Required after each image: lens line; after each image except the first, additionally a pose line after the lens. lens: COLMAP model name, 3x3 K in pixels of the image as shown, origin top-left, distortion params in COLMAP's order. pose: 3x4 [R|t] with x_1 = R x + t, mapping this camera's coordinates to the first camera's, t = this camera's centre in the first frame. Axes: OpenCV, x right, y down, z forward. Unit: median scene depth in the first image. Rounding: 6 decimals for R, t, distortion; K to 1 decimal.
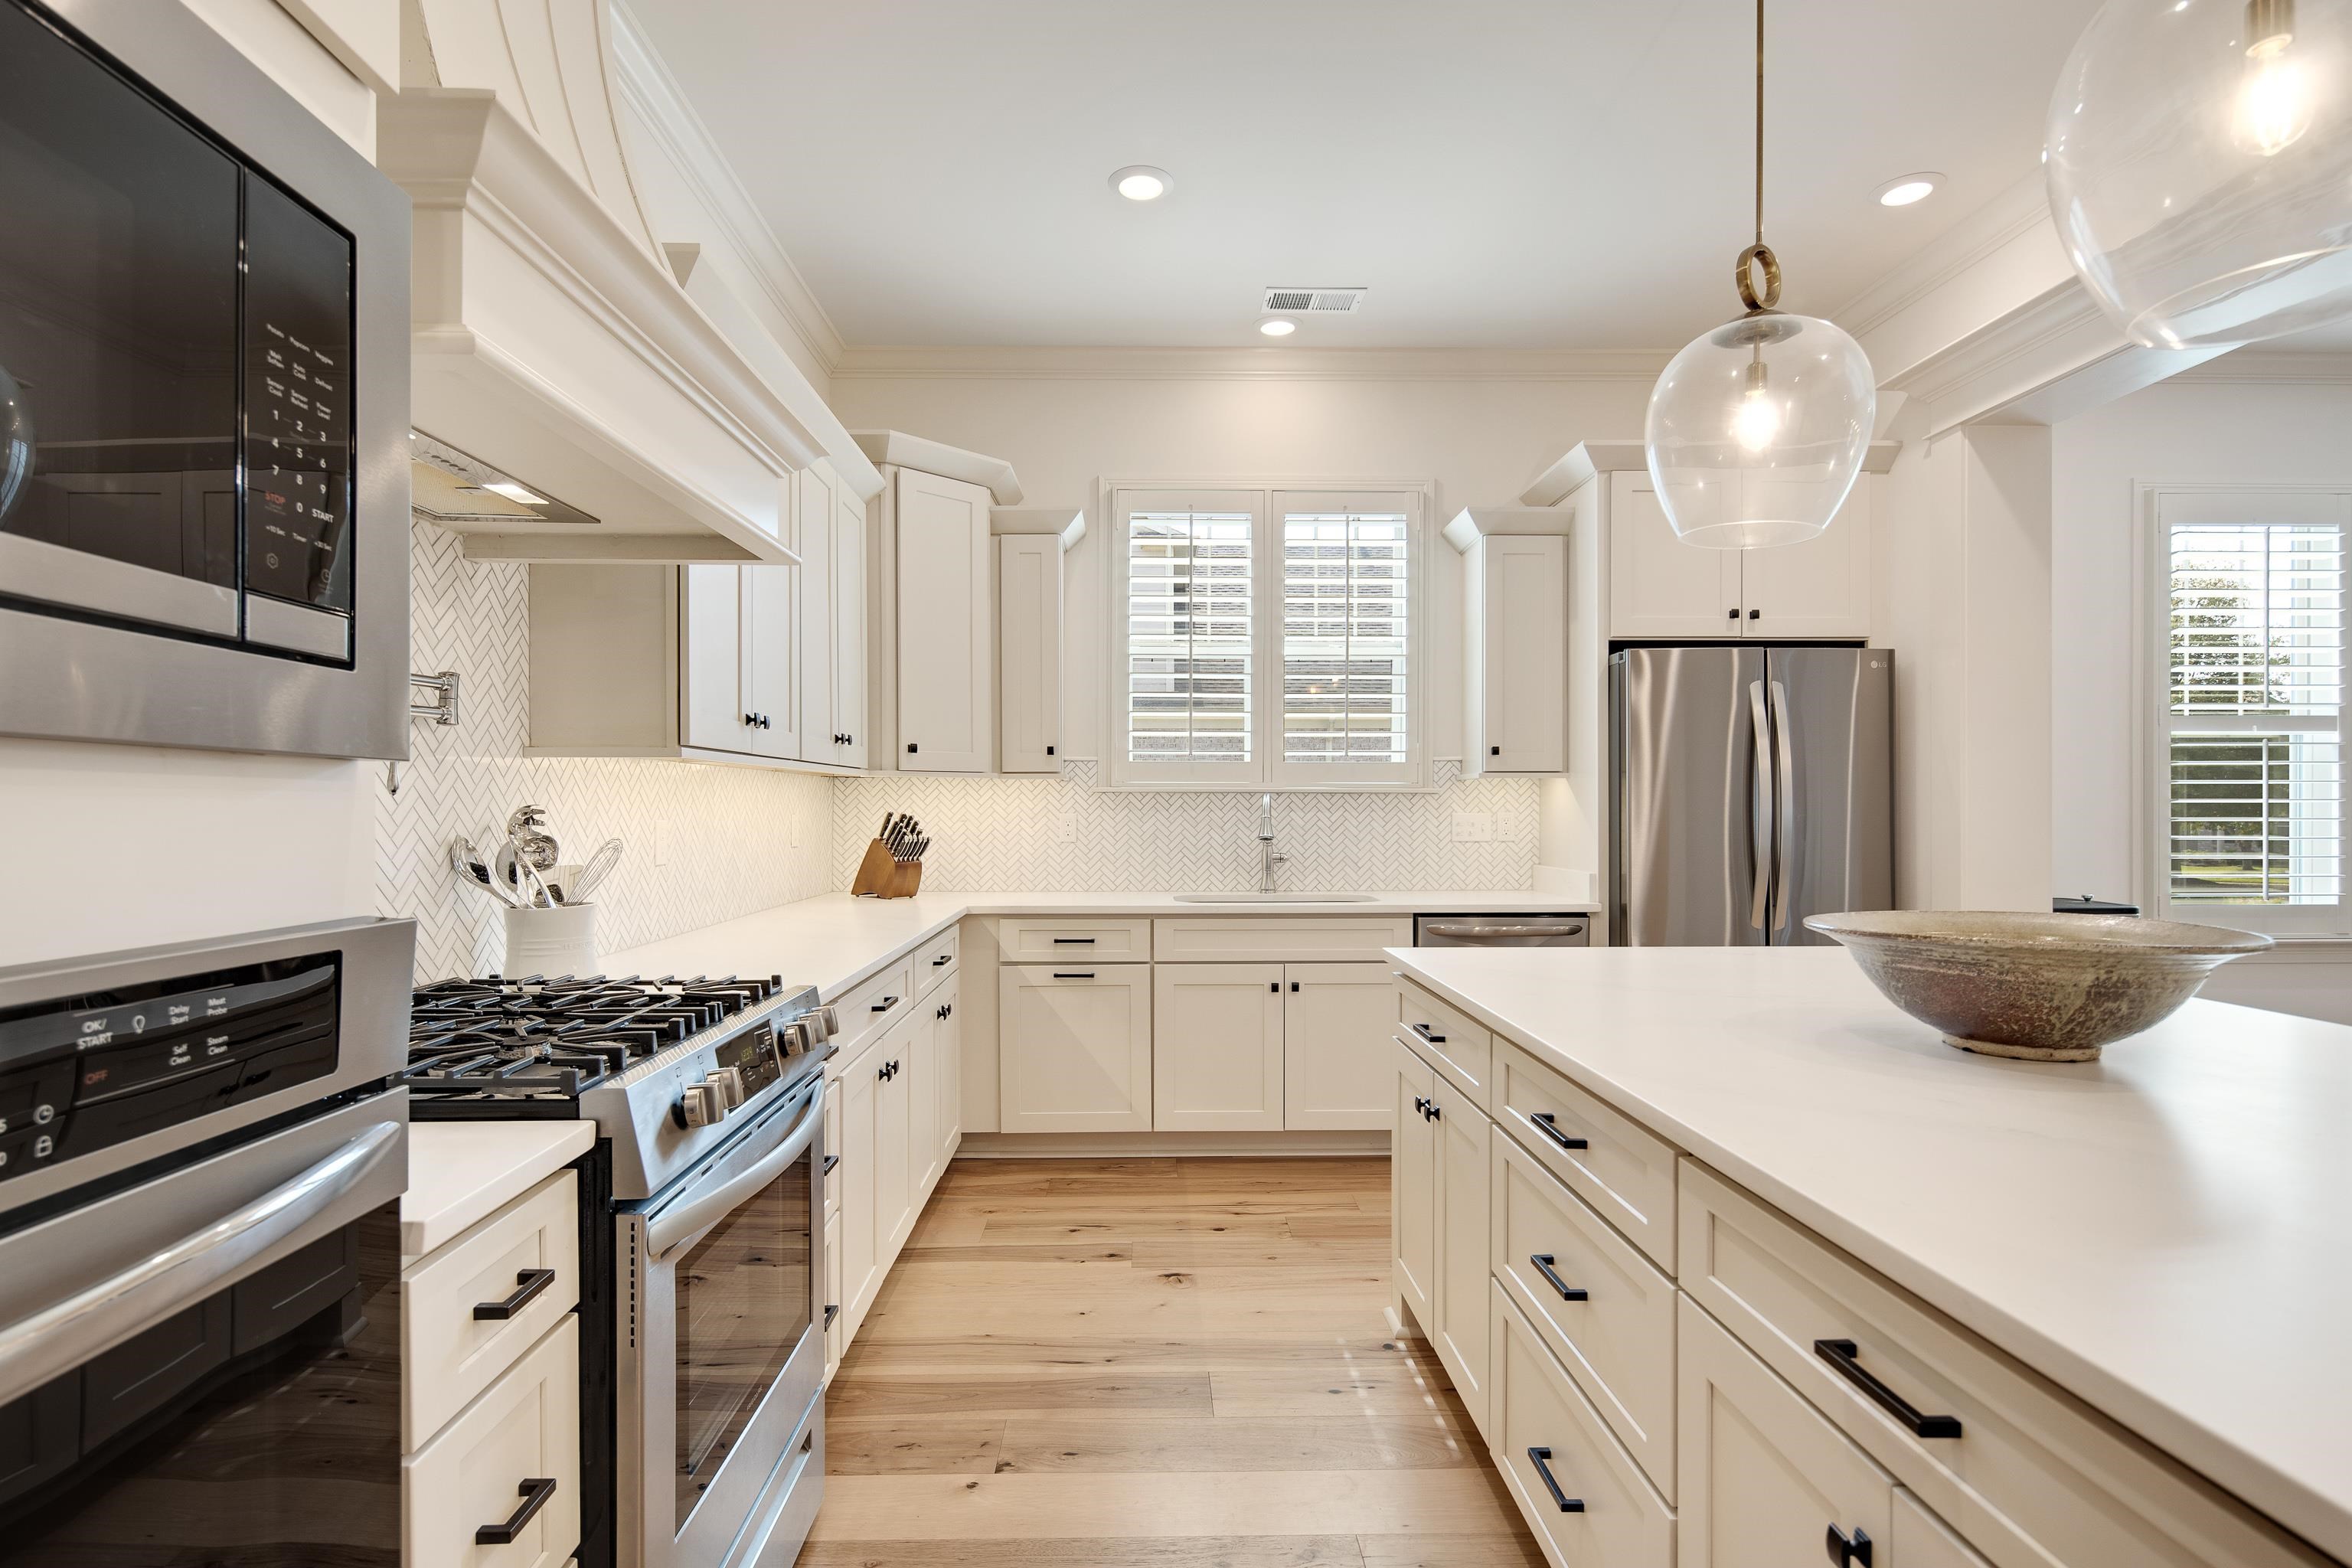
lens RADIAL K [[1135.0, 0, 1176.0], [0, 1135.0, 784.0], [0, 0, 1]] dist [0.001271, -0.000094]
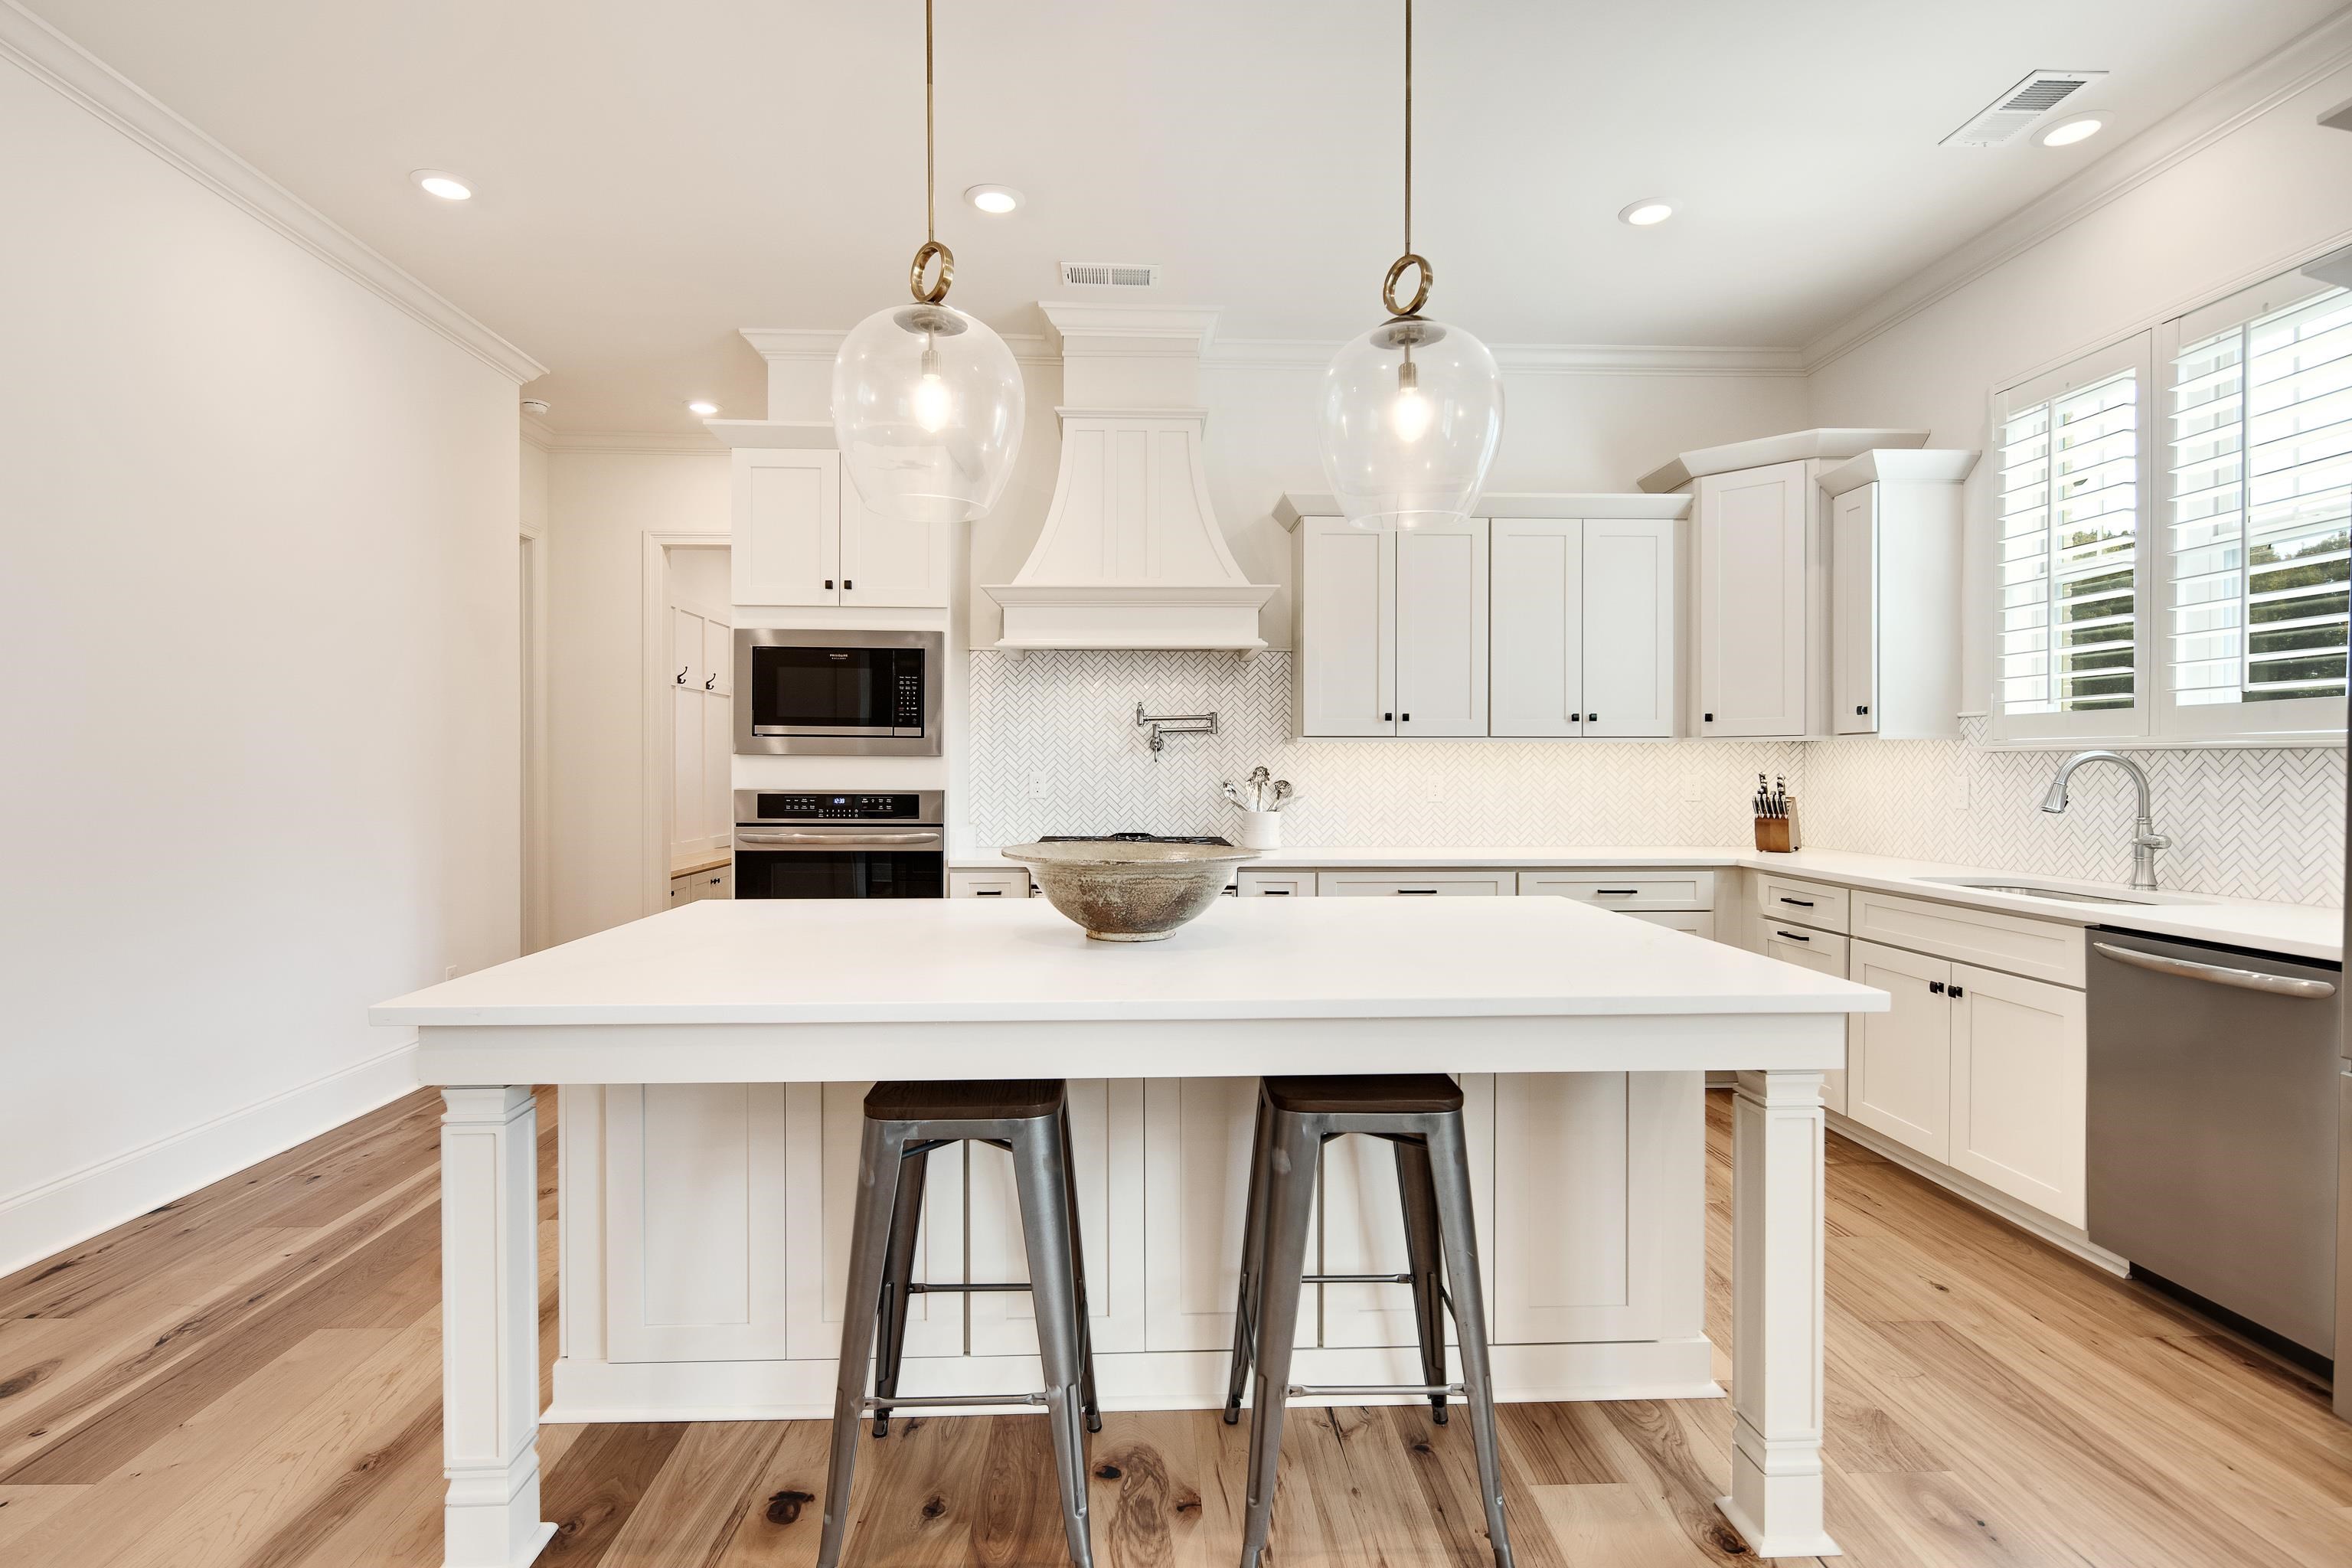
lens RADIAL K [[1167.6, 0, 1170.8], [0, 1167.6, 719.9], [0, 0, 1]] dist [-0.000599, -0.000241]
pose [[0.012548, -0.040138, -0.999115, 1.469803], [0.016967, 0.999059, -0.039923, 0.014026], [0.999777, -0.016451, 0.013218, 0.680213]]
